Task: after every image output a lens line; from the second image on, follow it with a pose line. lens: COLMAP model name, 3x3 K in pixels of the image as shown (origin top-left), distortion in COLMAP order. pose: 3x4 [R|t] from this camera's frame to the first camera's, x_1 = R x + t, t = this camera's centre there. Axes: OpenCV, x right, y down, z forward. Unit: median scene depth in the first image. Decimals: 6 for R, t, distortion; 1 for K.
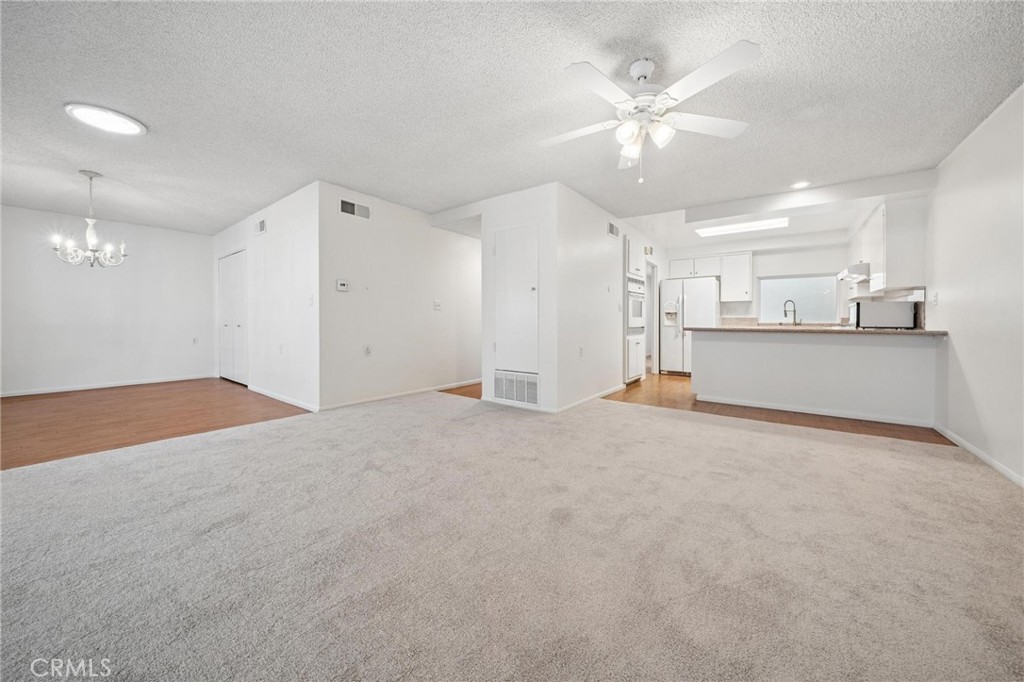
lens RADIAL K [[358.0, 0, 506.8], [0, 358.0, 324.2], [0, 0, 1]] dist [-0.038679, 0.008427]
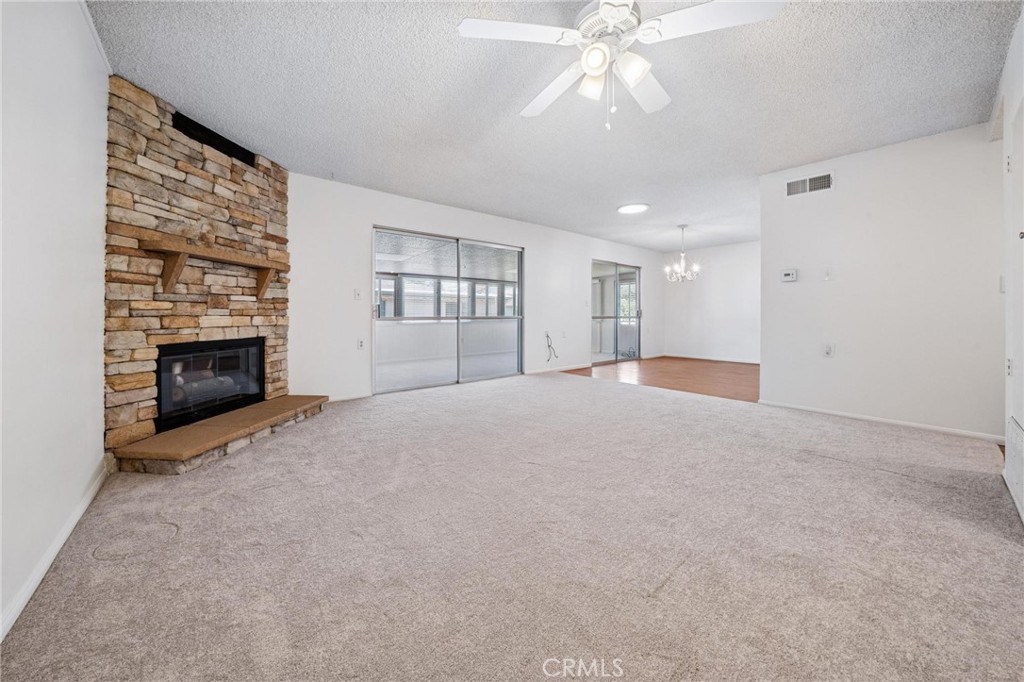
lens RADIAL K [[366.0, 0, 505.9], [0, 366.0, 314.3], [0, 0, 1]] dist [-0.021103, 0.000237]
pose [[-0.214990, -0.006341, -0.976596, 0.454558], [-0.007014, 0.999963, -0.004949, 0.000635], [0.976591, 0.005786, -0.215026, 0.364356]]
